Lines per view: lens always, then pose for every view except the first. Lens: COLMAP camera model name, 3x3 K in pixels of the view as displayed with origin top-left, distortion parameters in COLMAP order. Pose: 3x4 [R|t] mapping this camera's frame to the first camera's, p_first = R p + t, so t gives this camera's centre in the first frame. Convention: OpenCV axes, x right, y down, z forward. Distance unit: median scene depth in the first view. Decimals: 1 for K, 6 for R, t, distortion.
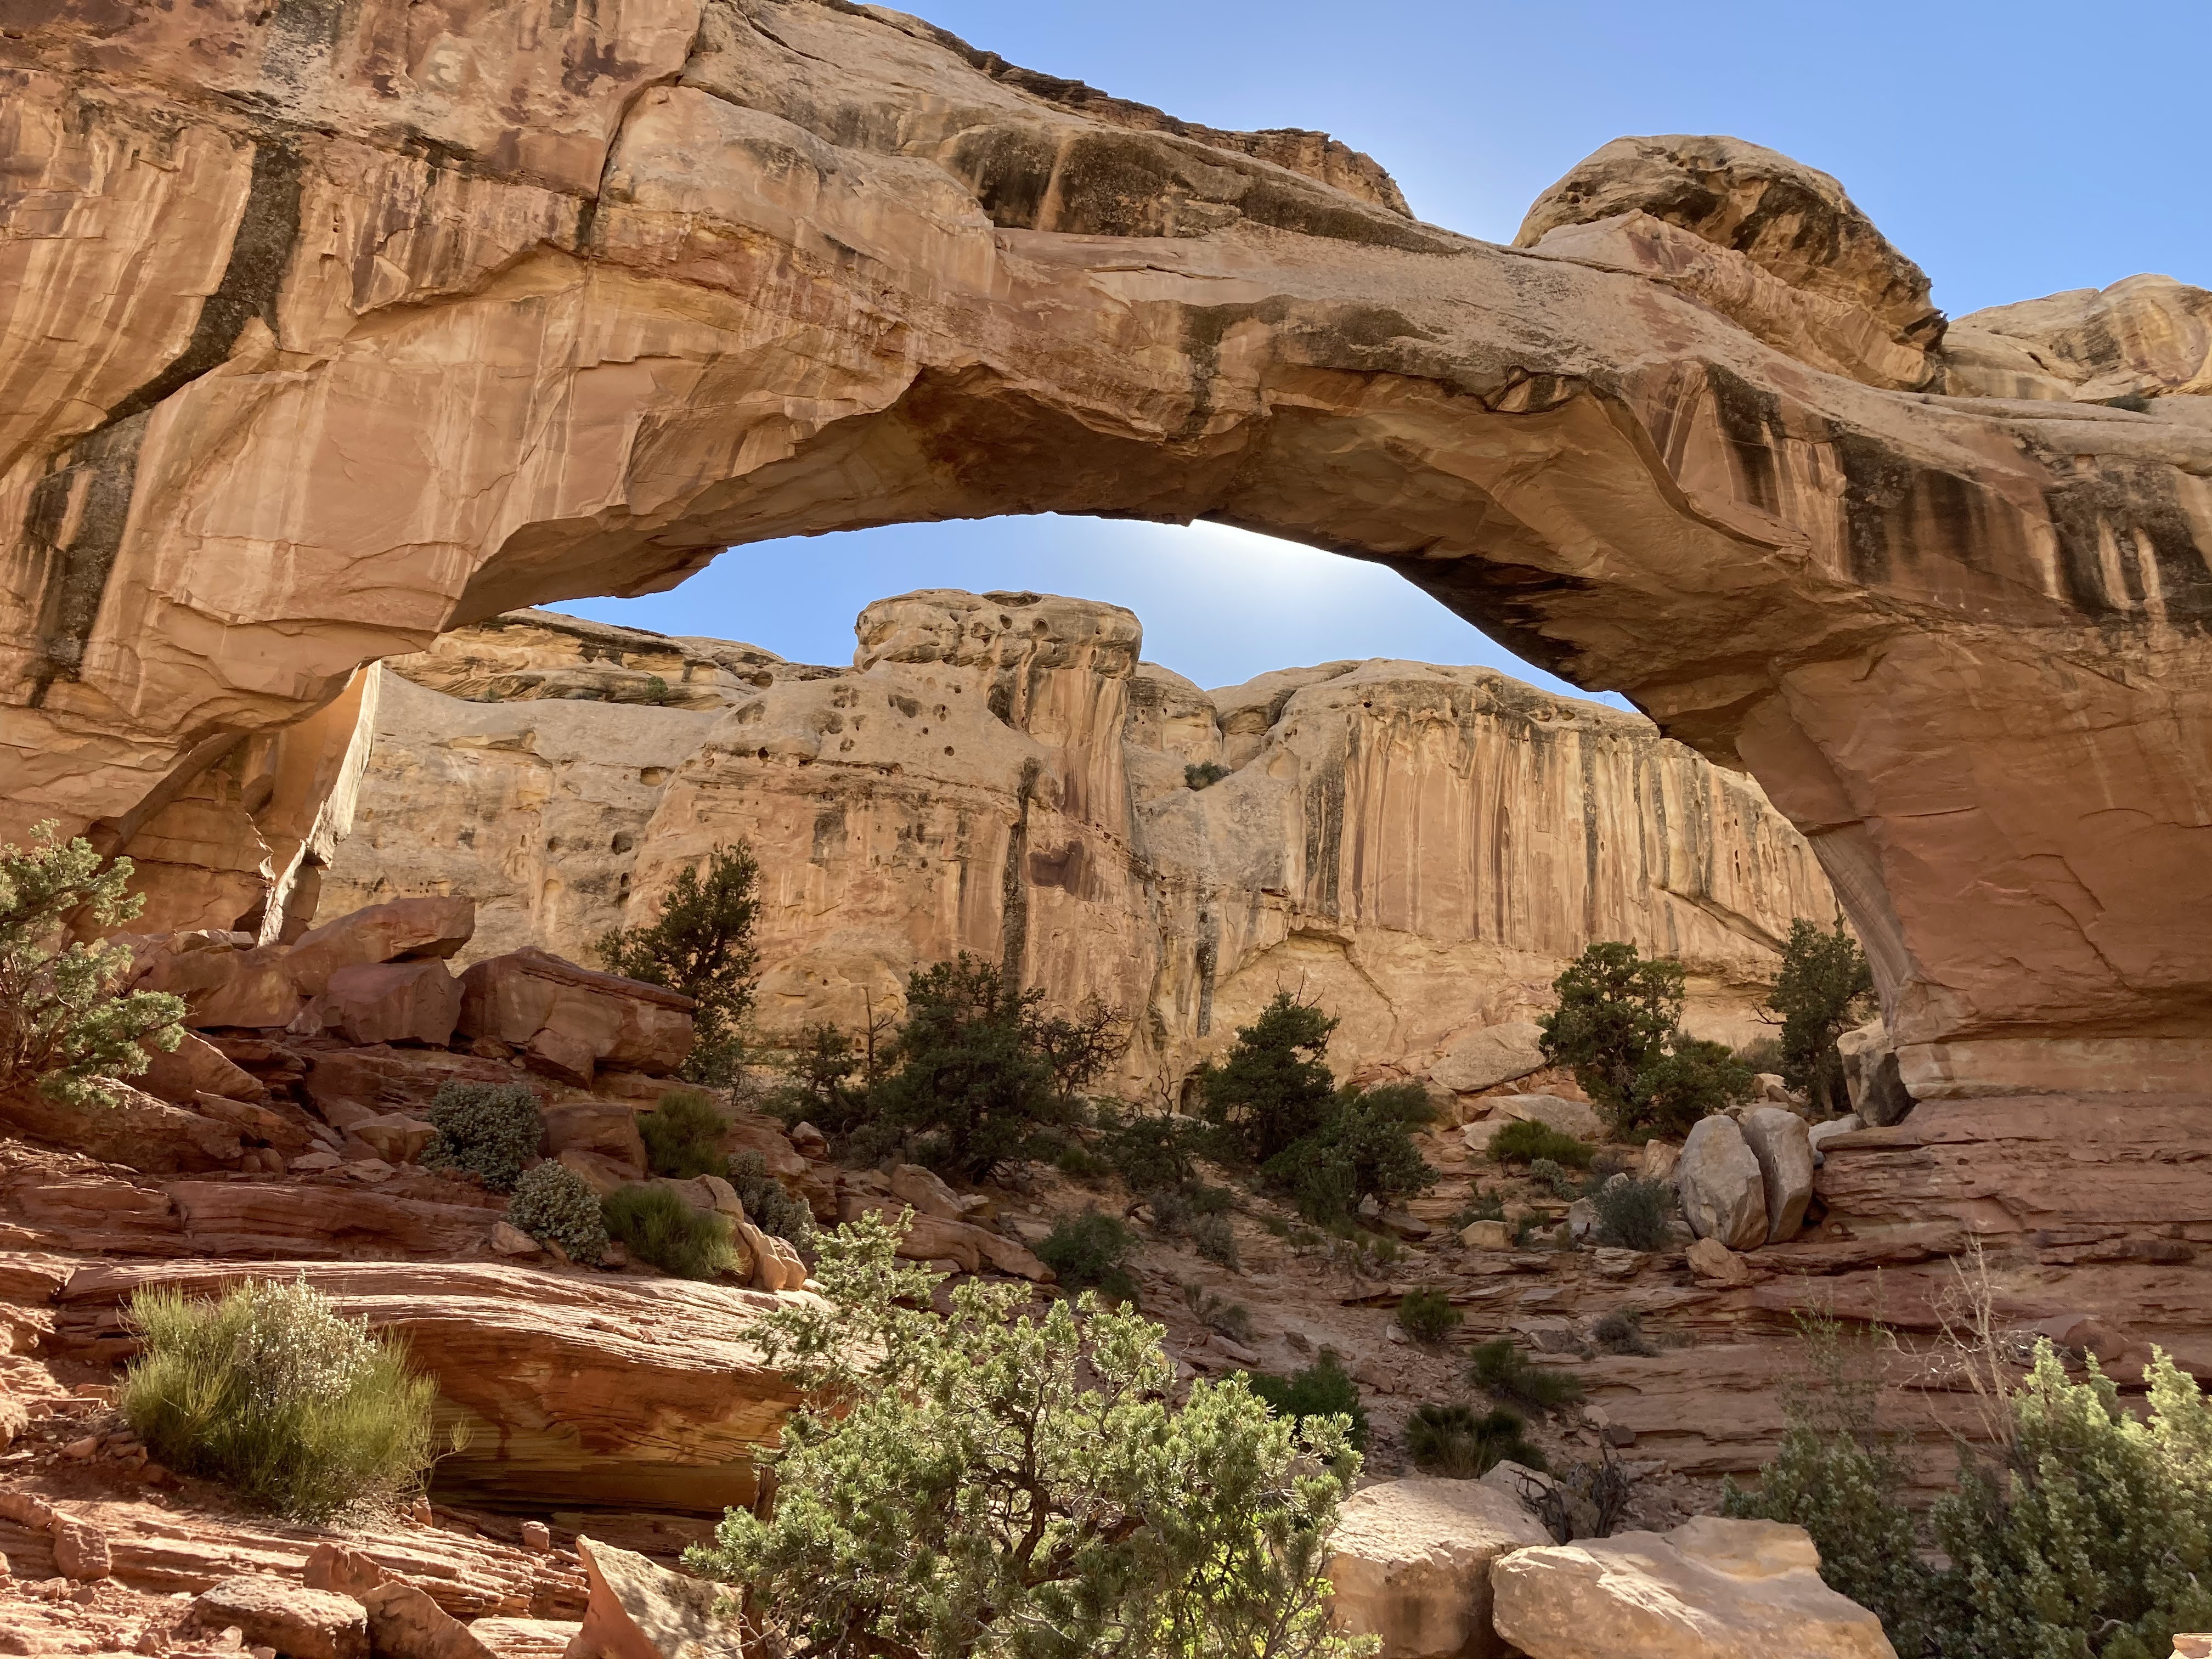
lens RADIAL K [[1785.1, 0, 1106.0], [0, 1785.1, 829.5], [0, 0, 1]] dist [0.013124, 0.015691]
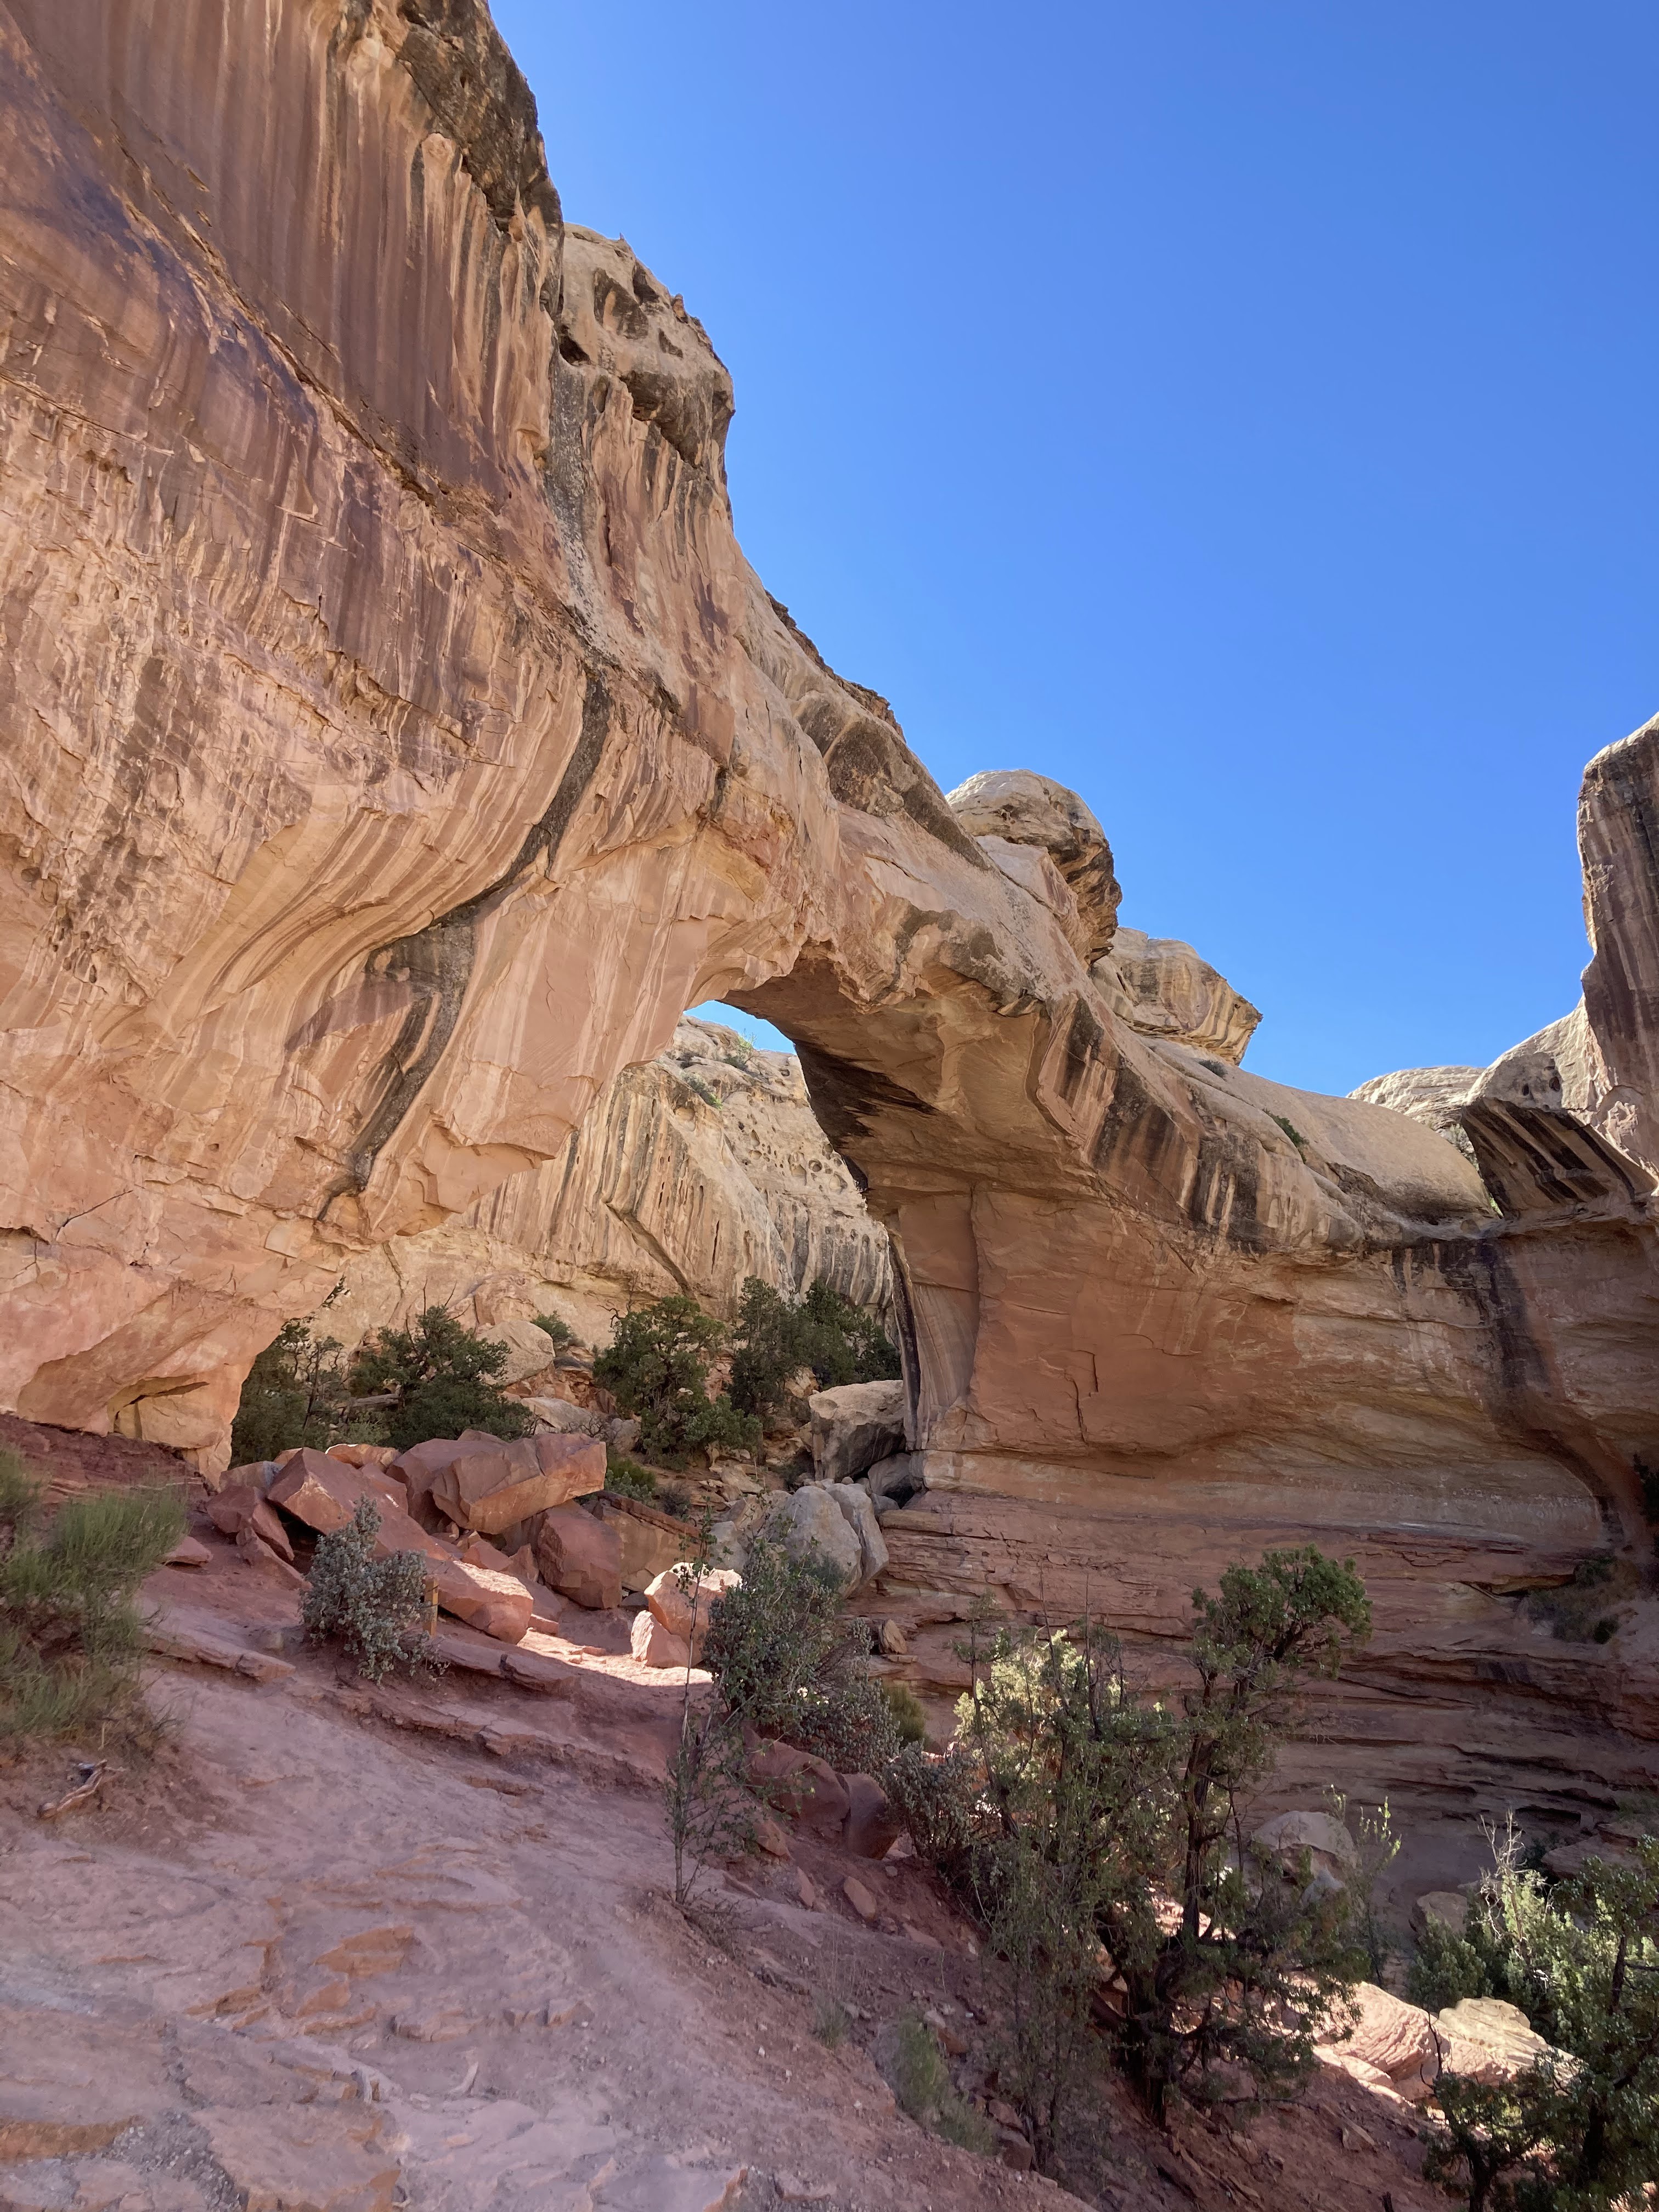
lens RADIAL K [[1767.0, 0, 829.5], [0, 1767.0, 1106.0], [0, 0, 1]] dist [0.098929, 0.001124]
pose [[0.734966, 0.215051, 0.643100, -0.631665], [-0.279125, 0.960252, -0.002107, -0.123659], [-0.617991, -0.177957, 0.765779, 0.078597]]
